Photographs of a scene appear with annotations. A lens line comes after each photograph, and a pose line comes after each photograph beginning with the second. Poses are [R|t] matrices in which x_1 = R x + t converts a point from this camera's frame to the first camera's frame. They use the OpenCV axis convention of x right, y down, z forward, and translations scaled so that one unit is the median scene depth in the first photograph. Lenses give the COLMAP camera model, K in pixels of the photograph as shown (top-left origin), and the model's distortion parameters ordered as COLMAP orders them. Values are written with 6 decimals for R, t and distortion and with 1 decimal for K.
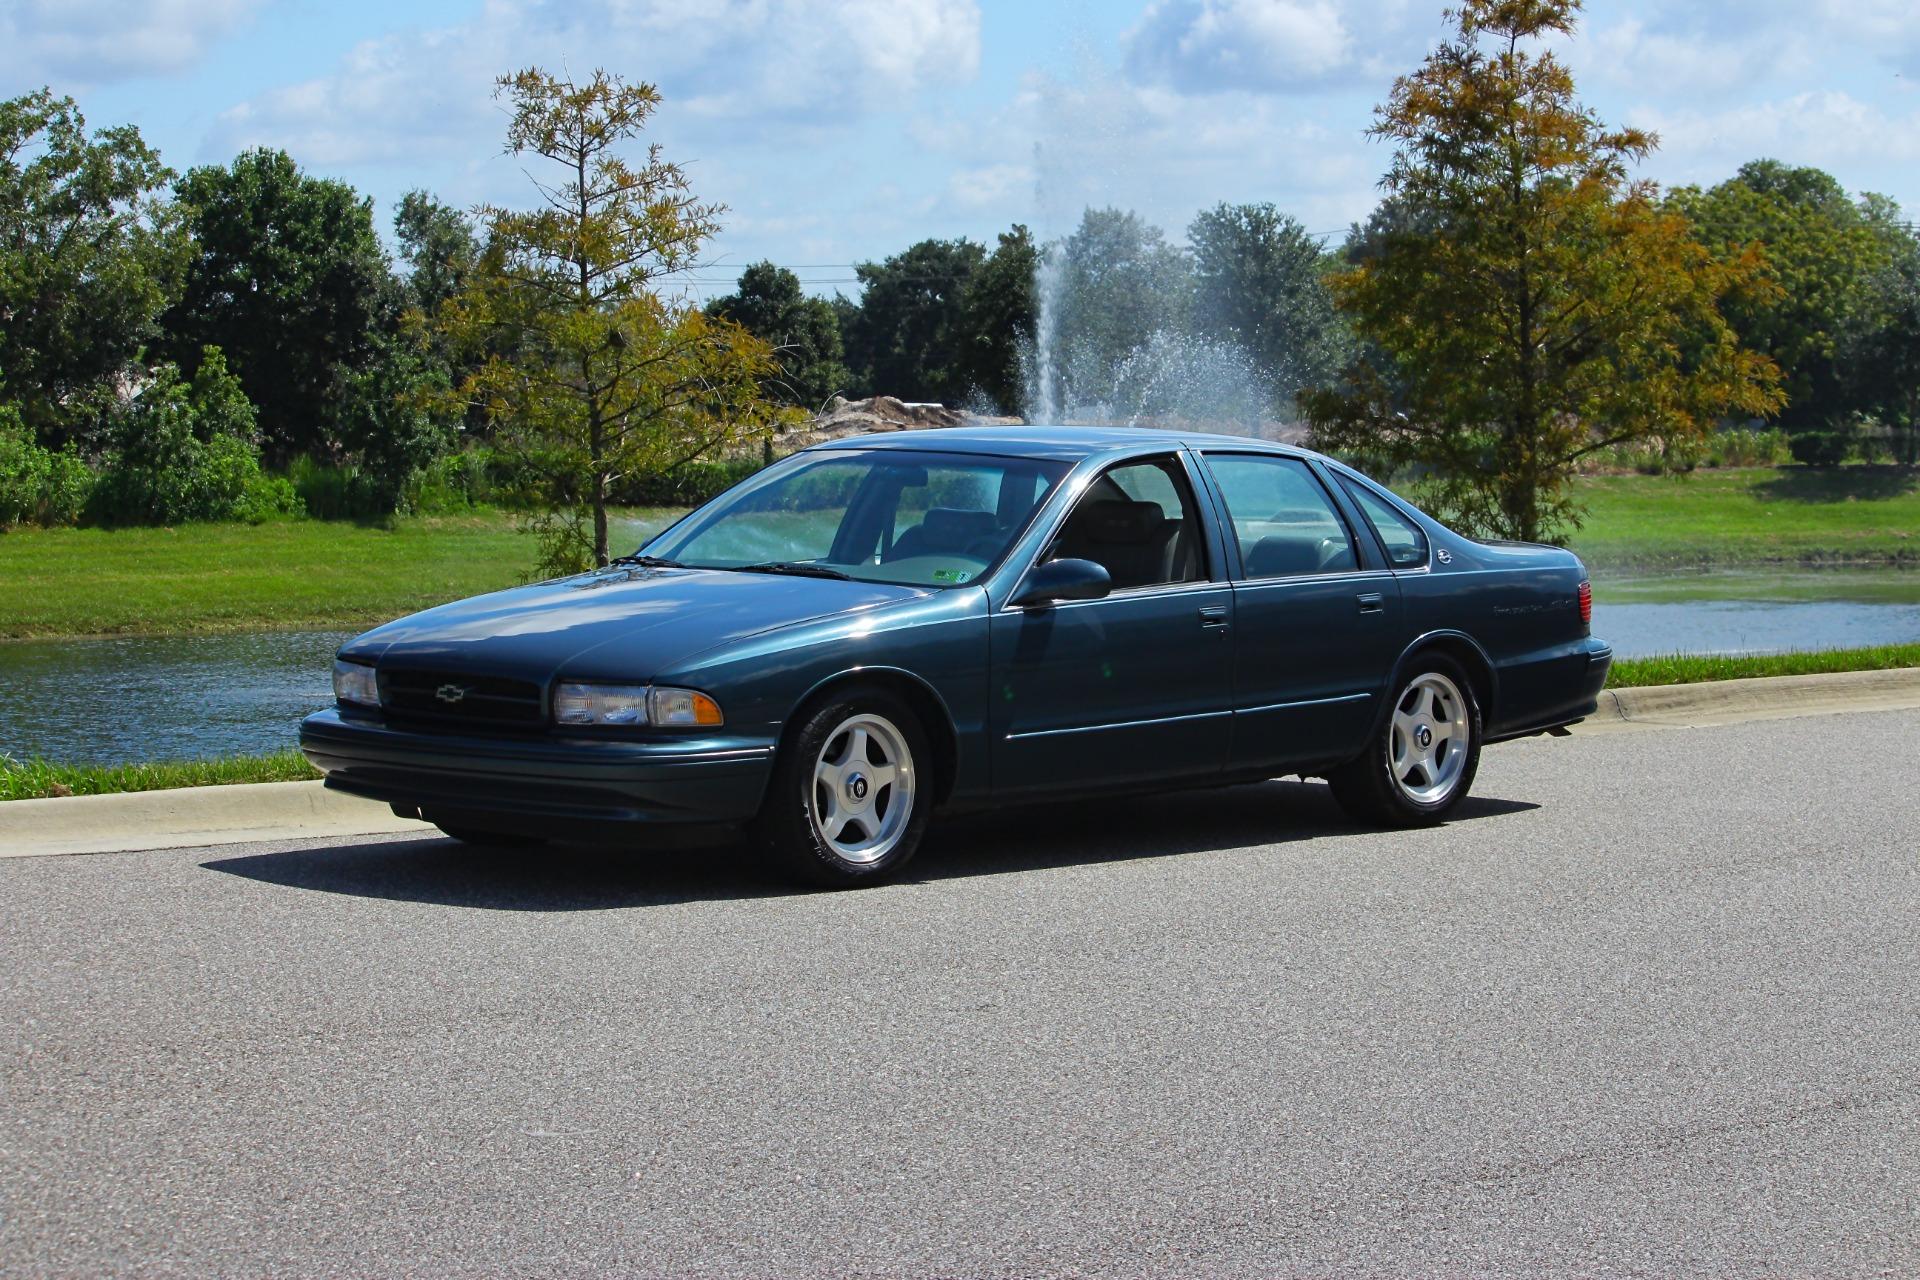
lens RADIAL K [[4977.3, 0, 1128.2], [0, 4977.3, 529.7], [0, 0, 1]] dist [-0.435669, 0.234170]
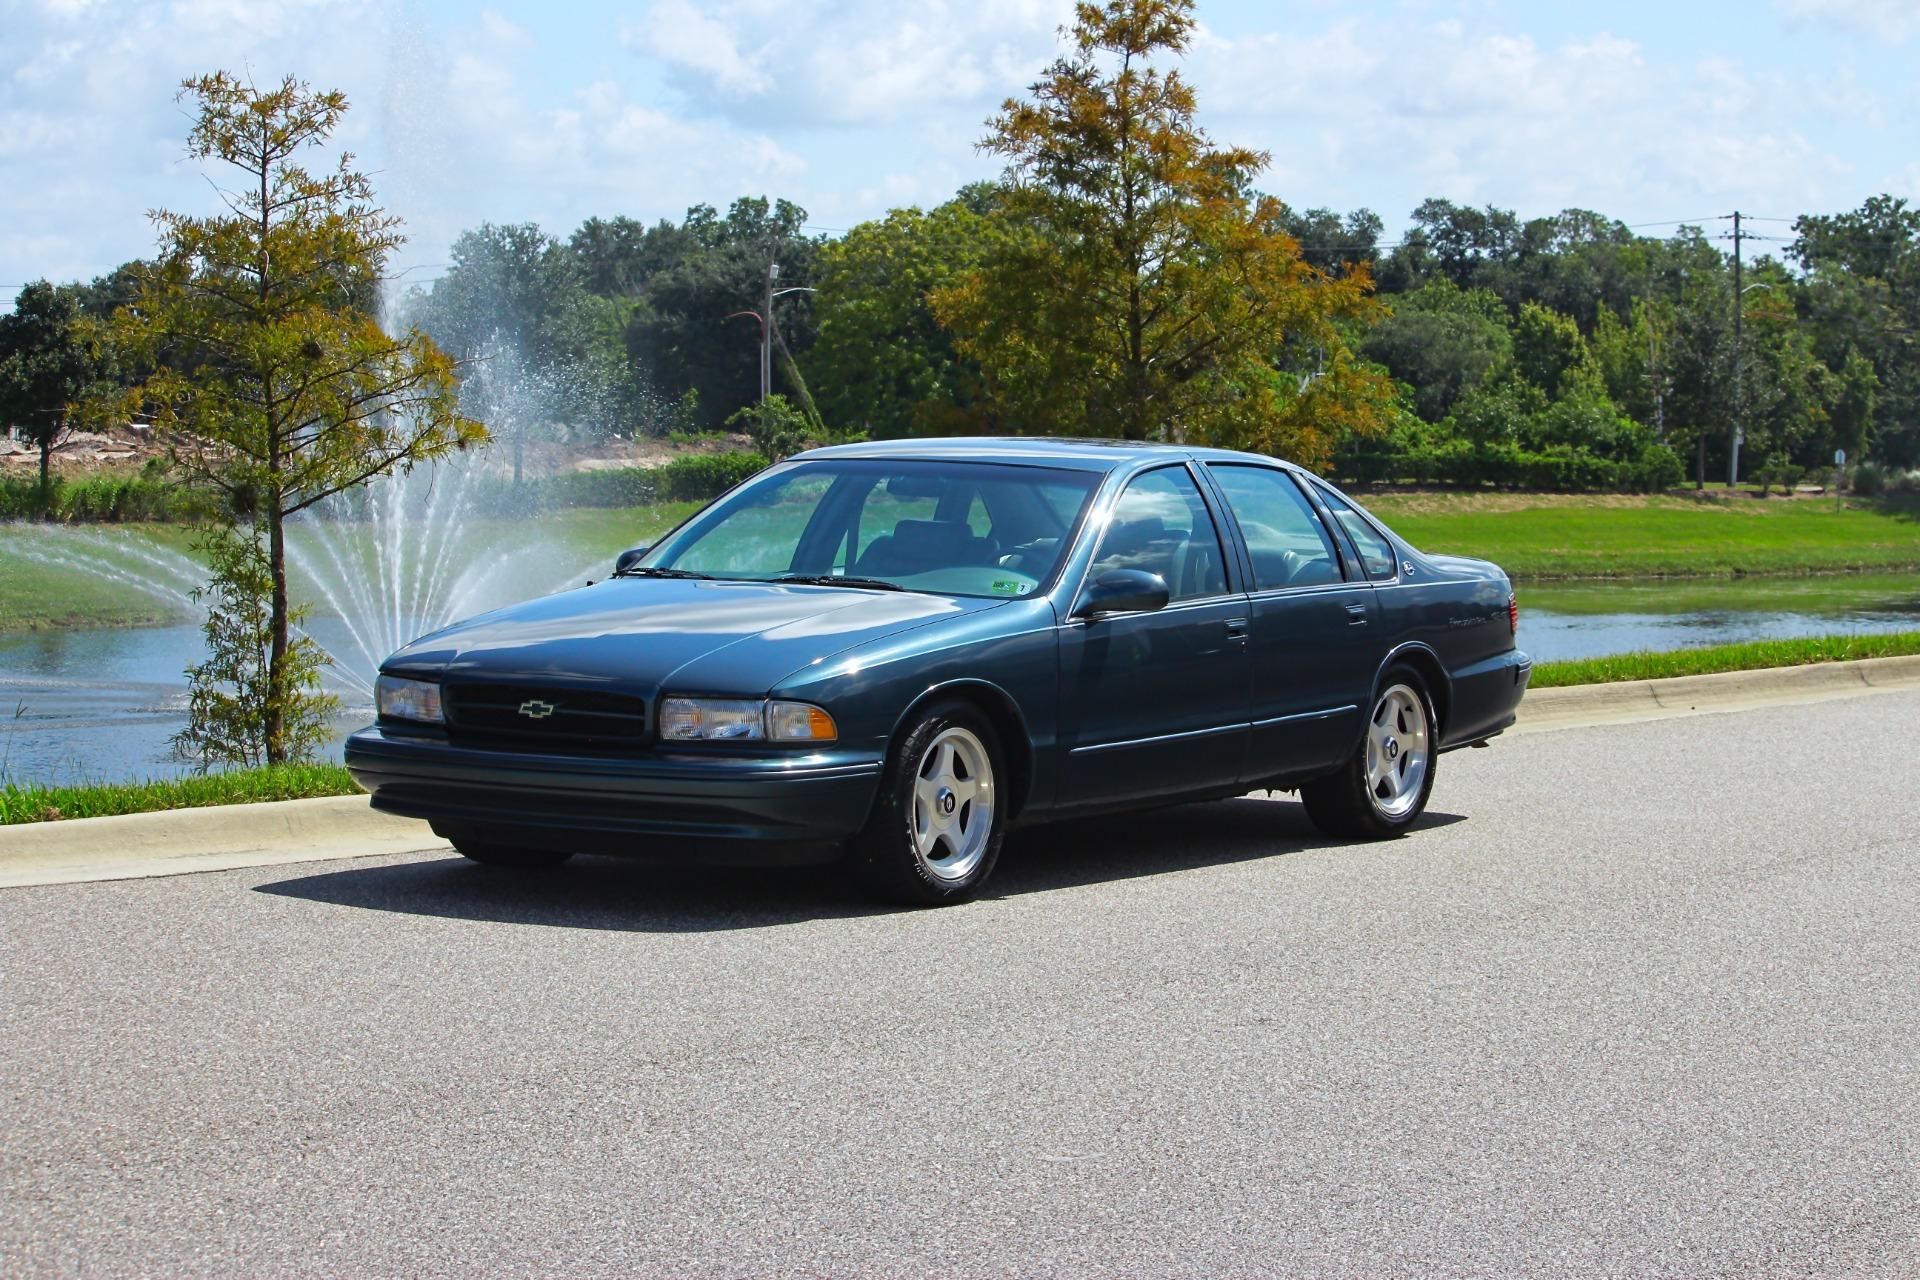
lens RADIAL K [[4977.3, 0, 1128.2], [0, 4977.3, 529.7], [0, 0, 1]] dist [-0.435669, 0.234170]
pose [[0.985574, 0.000988, 0.169241, -0.150830], [-0.000231, 0.999990, -0.004492, 0.001933], [-0.169243, 0.004389, 0.985565, 0.020980]]
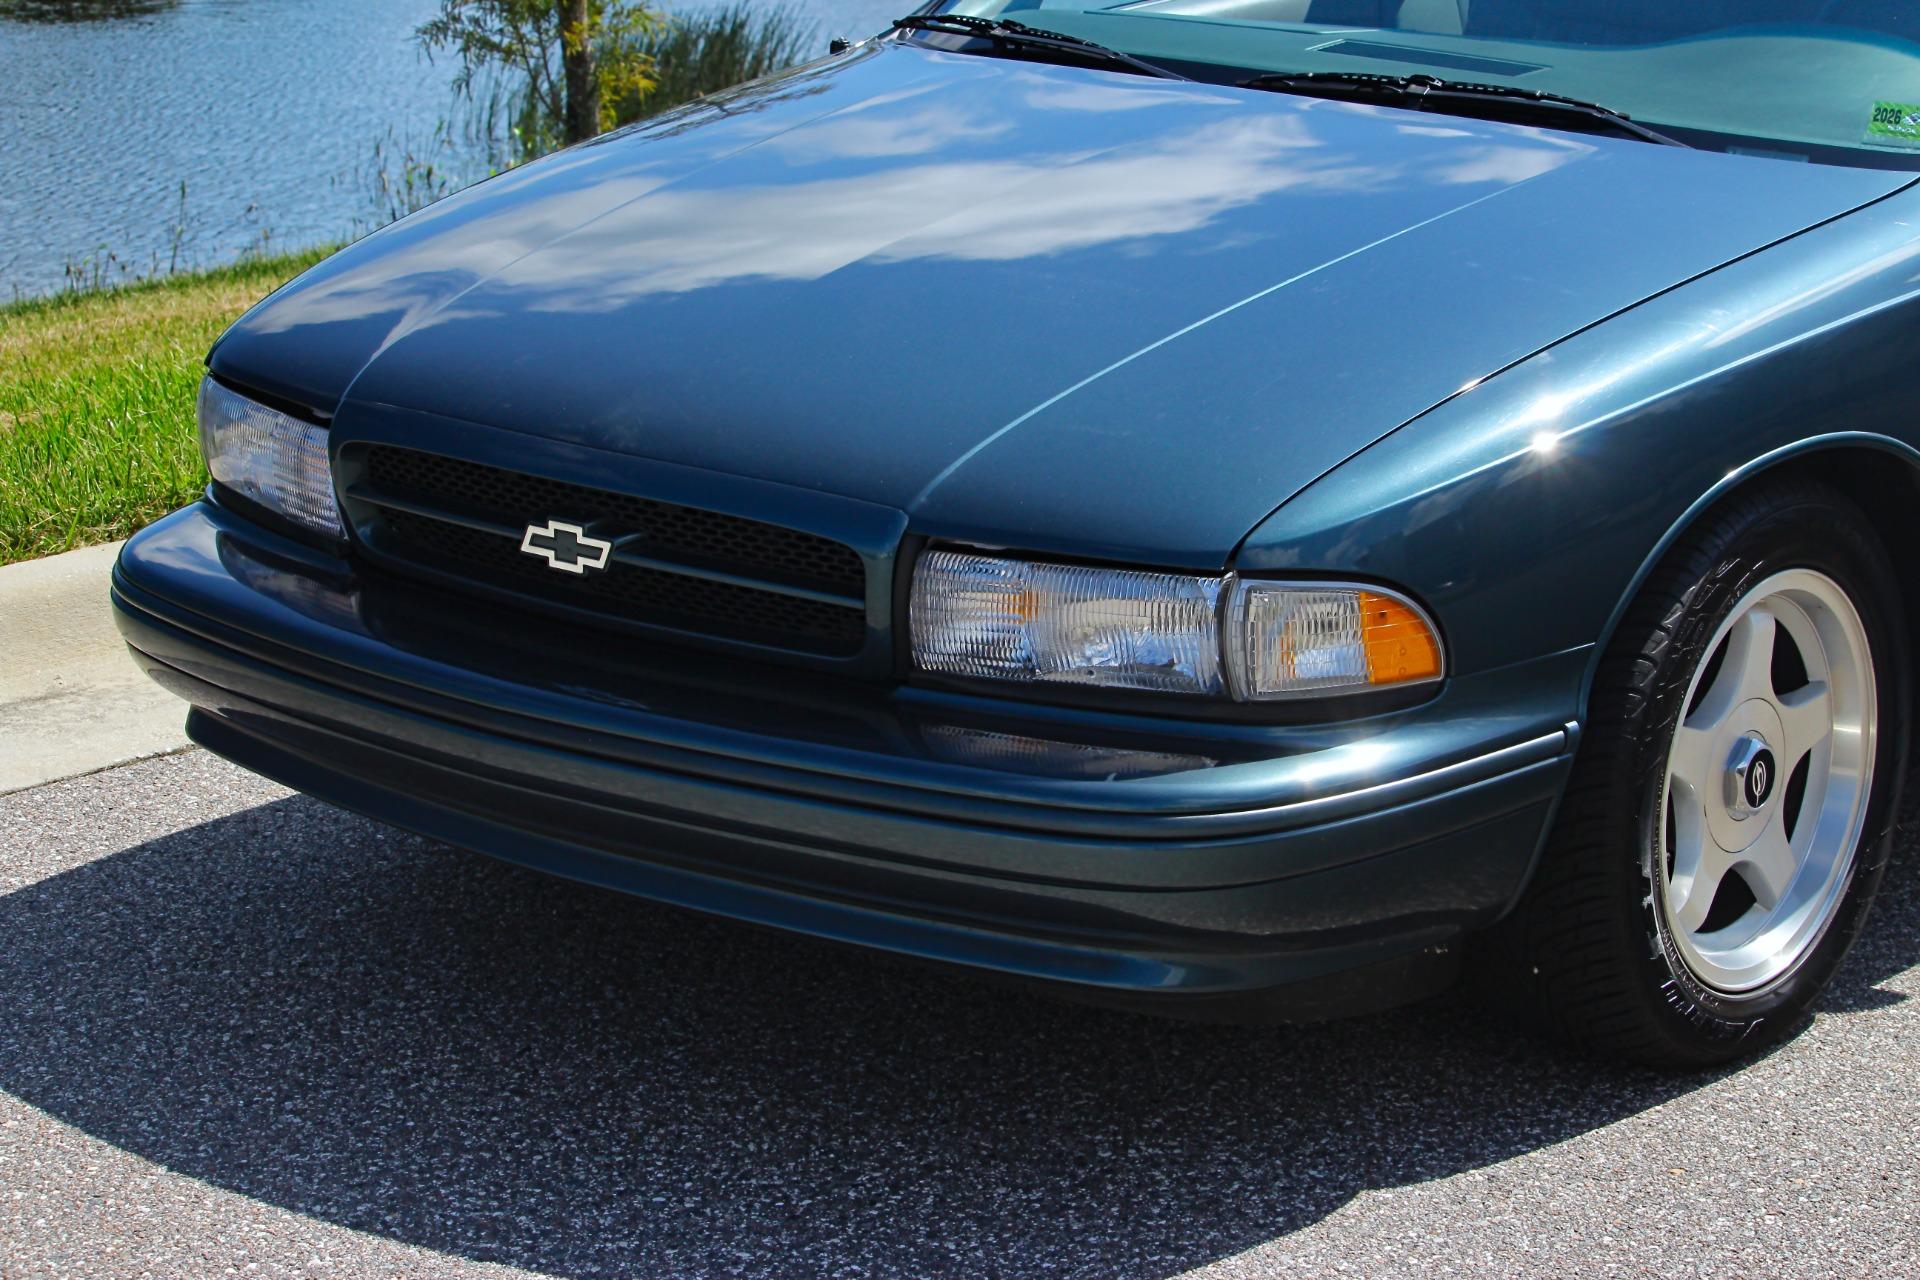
lens RADIAL K [[4906.9, 0, 955.4], [0, 4906.9, 592.9], [0, 0, 1]] dist [-0.433741, 0.332293]
pose [[0.999923, -0.010221, 0.007007, -0.091523], [0.008582, 0.979042, 0.203478, -0.024657], [-0.008940, -0.203403, 0.979054, 0.545663]]
